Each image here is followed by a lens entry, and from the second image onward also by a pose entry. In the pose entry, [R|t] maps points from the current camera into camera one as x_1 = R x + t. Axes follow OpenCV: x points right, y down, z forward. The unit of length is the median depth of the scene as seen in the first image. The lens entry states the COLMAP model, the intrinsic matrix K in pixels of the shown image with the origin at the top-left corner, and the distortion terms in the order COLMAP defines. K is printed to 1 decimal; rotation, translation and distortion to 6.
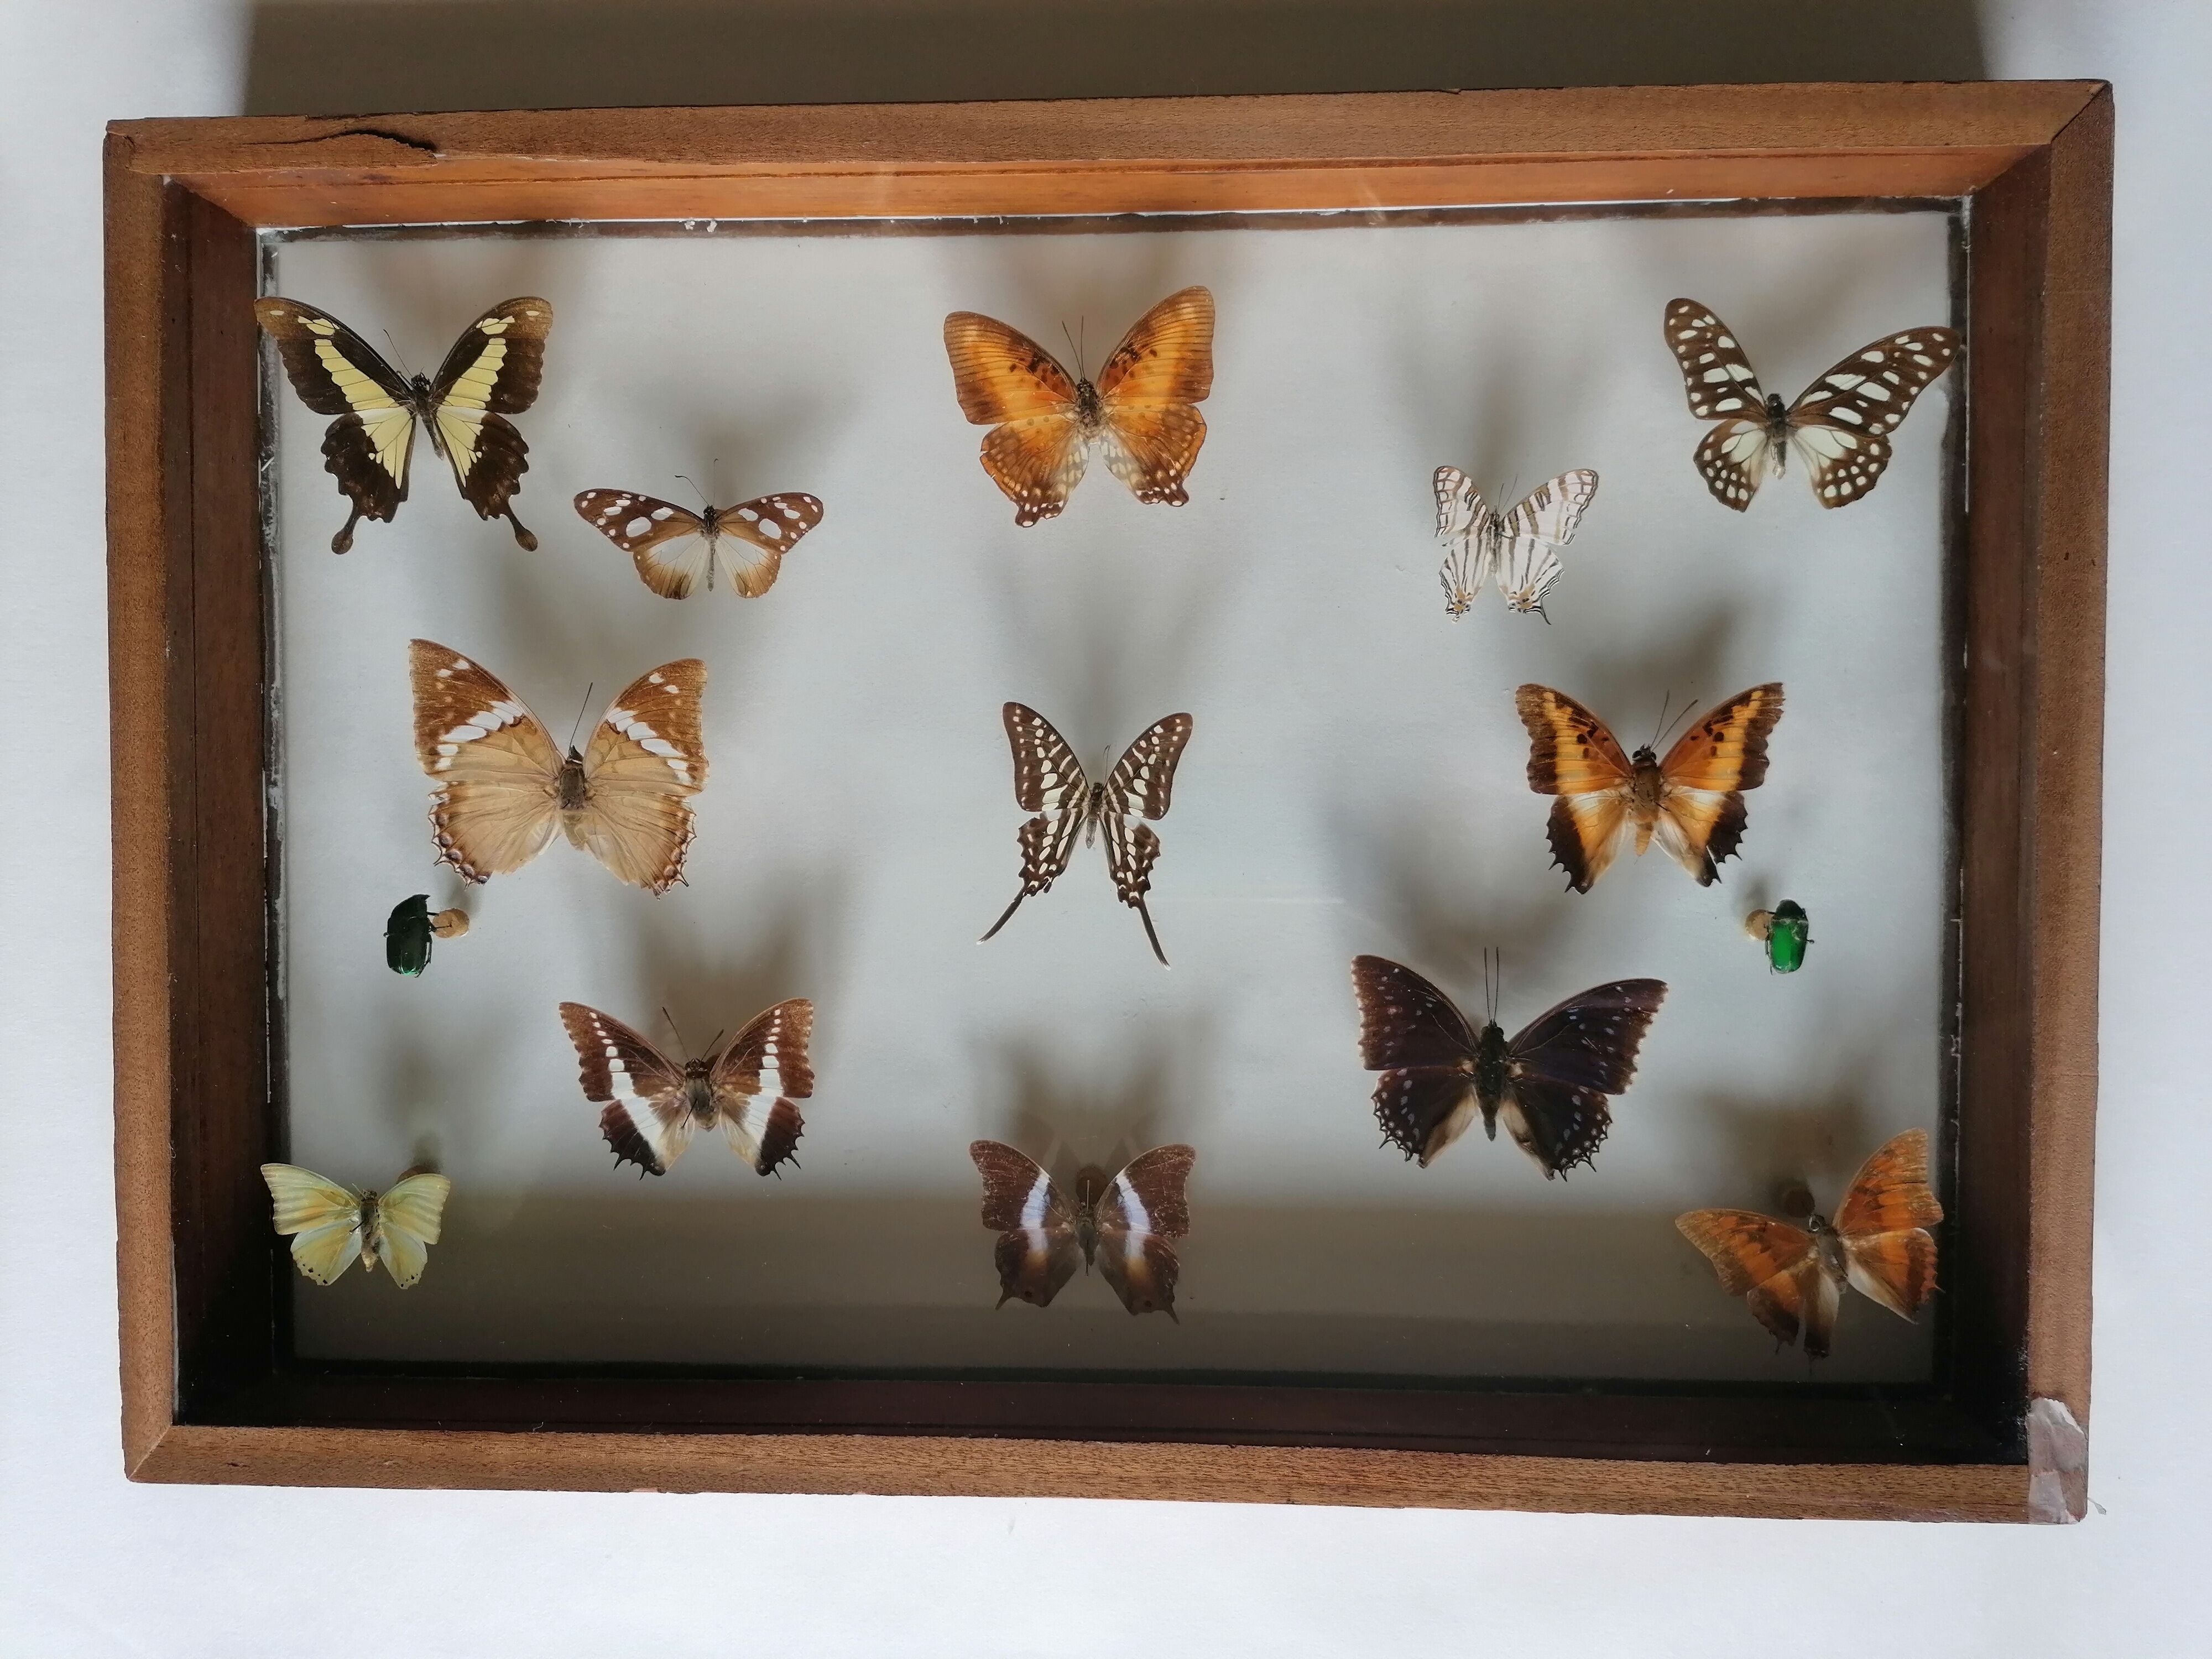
lens RADIAL K [[1664.3, 0, 1108.2], [0, 1664.3, 839.2], [0, 0, 1]] dist [0.116264, -0.168572]
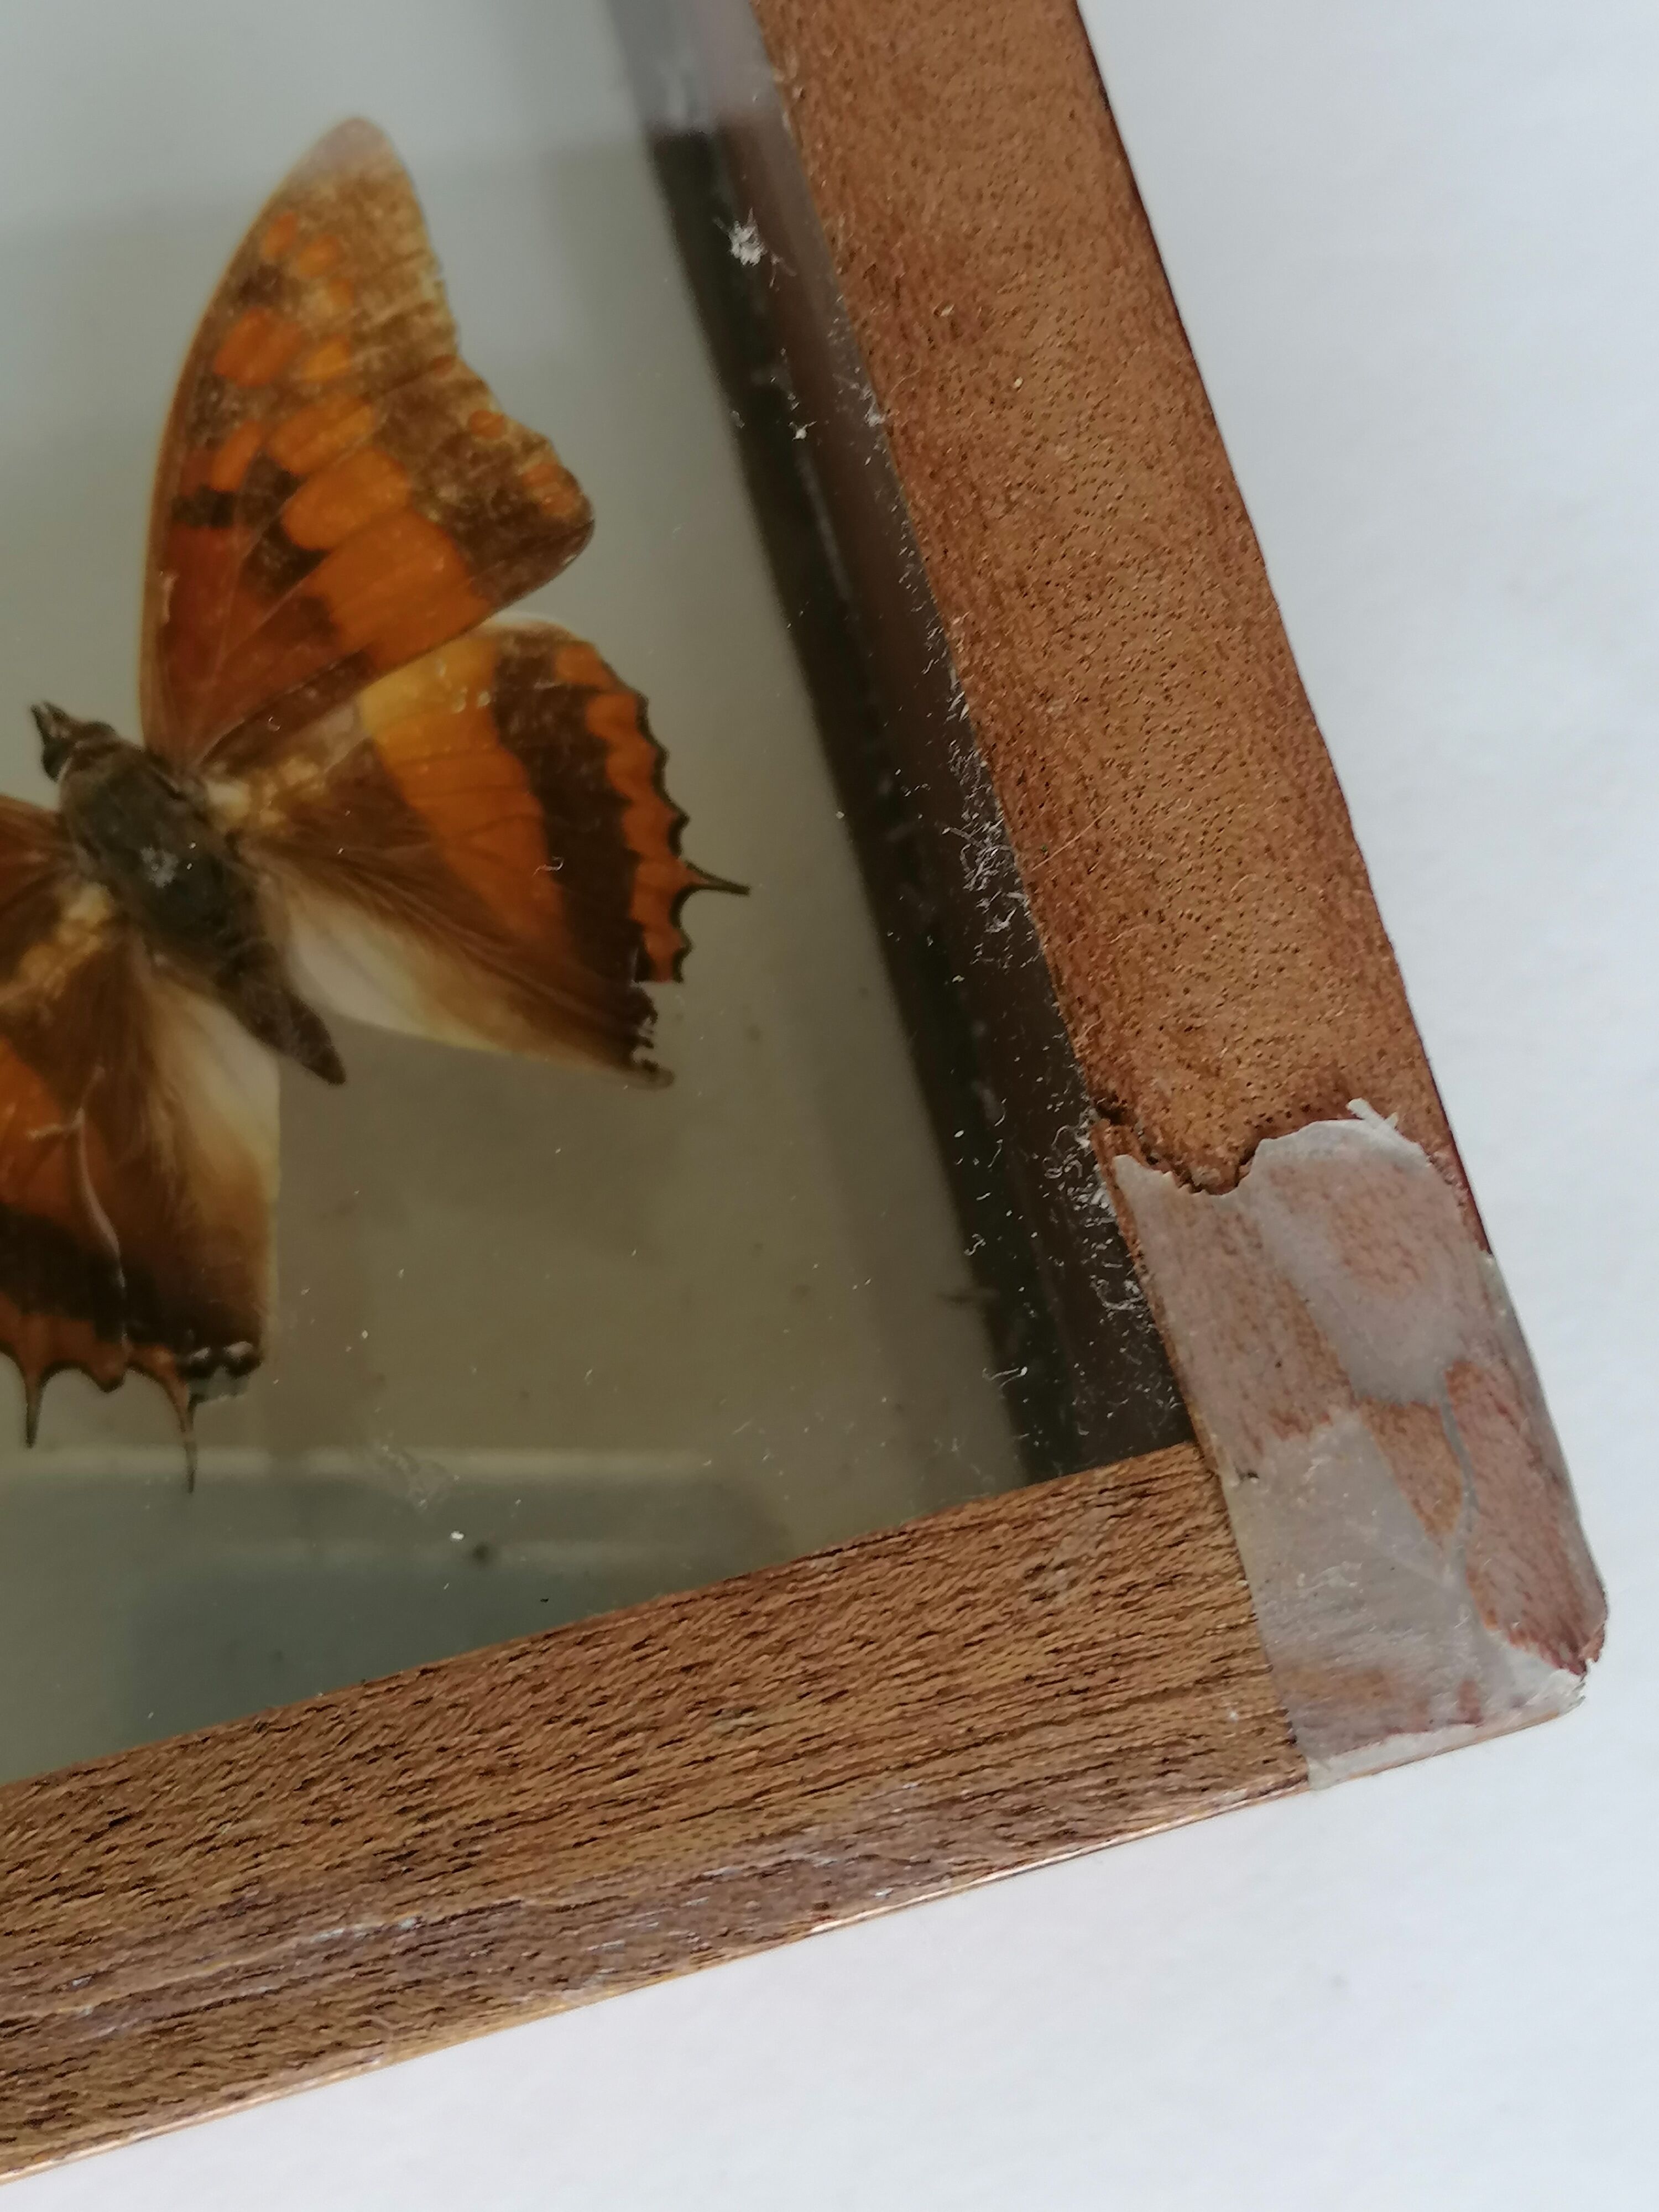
lens RADIAL K [[2887.6, 0, 890.0], [0, 2887.6, 1105.8], [0, 0, 1]] dist [-0.005567, -0.015894]
pose [[0.955324, -0.243870, 0.166983, 0.440058], [0.277253, 0.935174, -0.220408, 0.364684], [-0.102407, 0.256858, 0.961008, 0.668411]]
